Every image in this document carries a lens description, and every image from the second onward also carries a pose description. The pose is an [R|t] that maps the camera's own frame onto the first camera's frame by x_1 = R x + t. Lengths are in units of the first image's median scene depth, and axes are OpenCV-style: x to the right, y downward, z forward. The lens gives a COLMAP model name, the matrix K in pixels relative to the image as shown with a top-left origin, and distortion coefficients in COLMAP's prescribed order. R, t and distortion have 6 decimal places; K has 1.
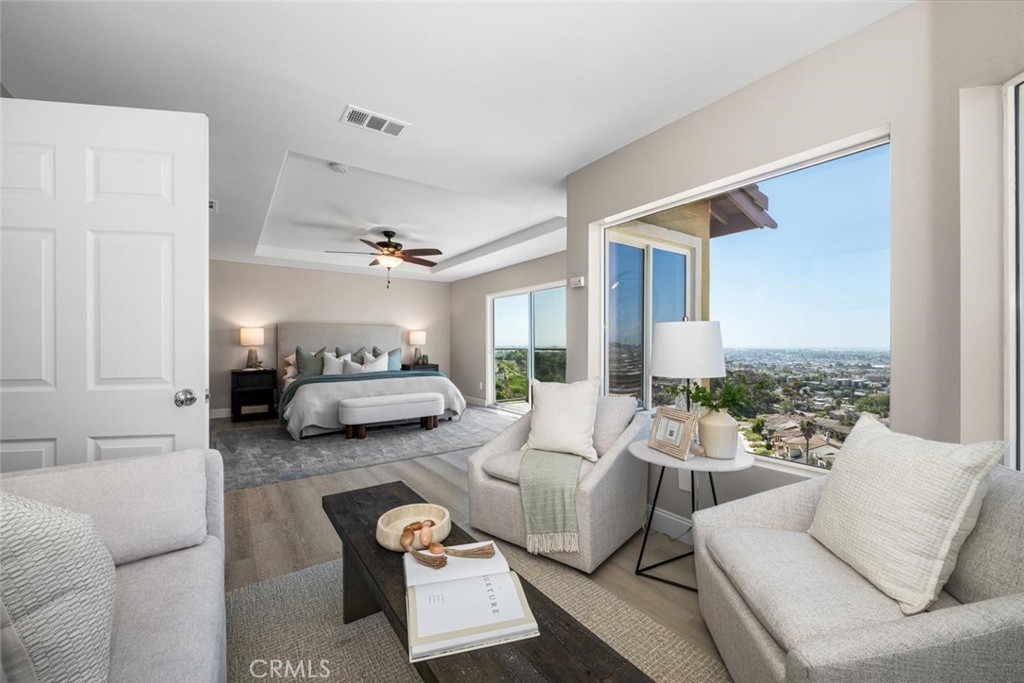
lens RADIAL K [[407.4, 0, 512.0], [0, 407.4, 341.5], [0, 0, 1]] dist [-0.000101, -0.000064]
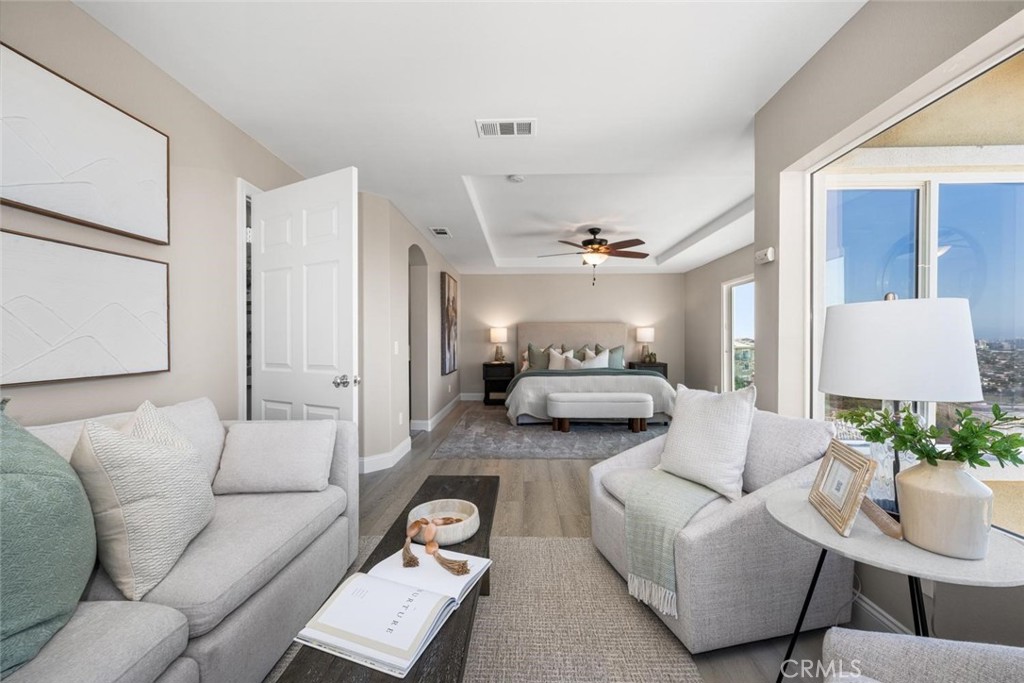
lens RADIAL K [[407.2, 0, 512.9], [0, 407.2, 339.2], [0, 0, 1]] dist [0.000467, -0.000134]
pose [[0.795506, -0.004510, -0.605929, 0.143637], [0.005227, 0.999986, -0.000580, 0.001029], [0.605923, -0.002706, 0.795519, 0.084447]]
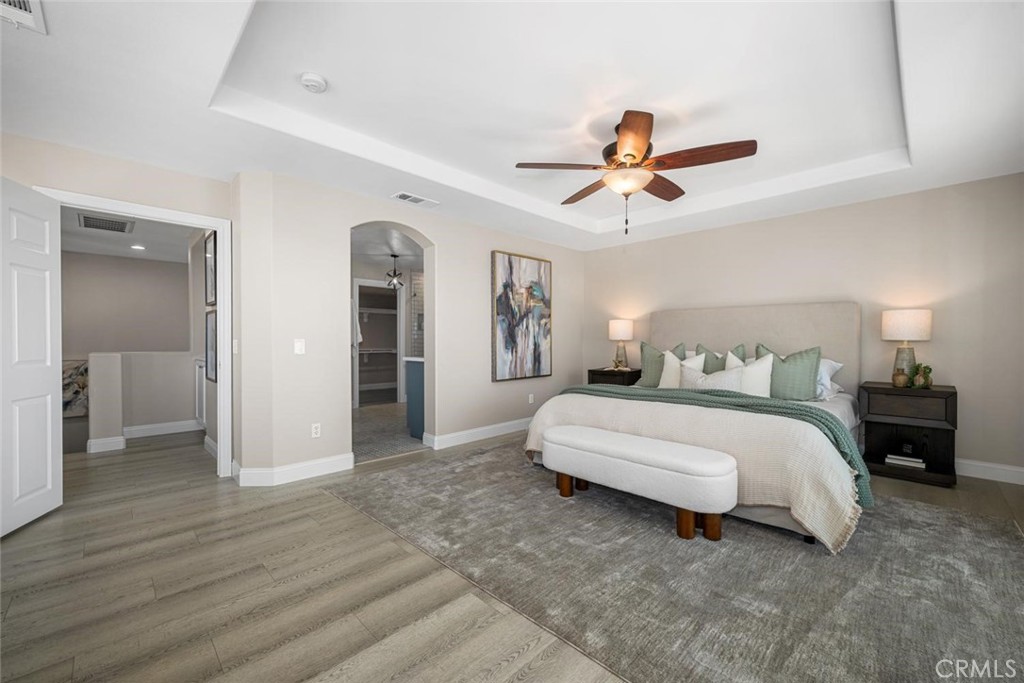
lens RADIAL K [[416.3, 0, 509.9], [0, 416.3, 339.0], [0, 0, 1]] dist [0.000138, -0.000036]
pose [[0.128905, 0.001896, -0.991655, 0.210817], [0.006673, 0.999974, 0.002779, 0.003225], [0.991634, -0.006976, 0.128889, 0.785213]]
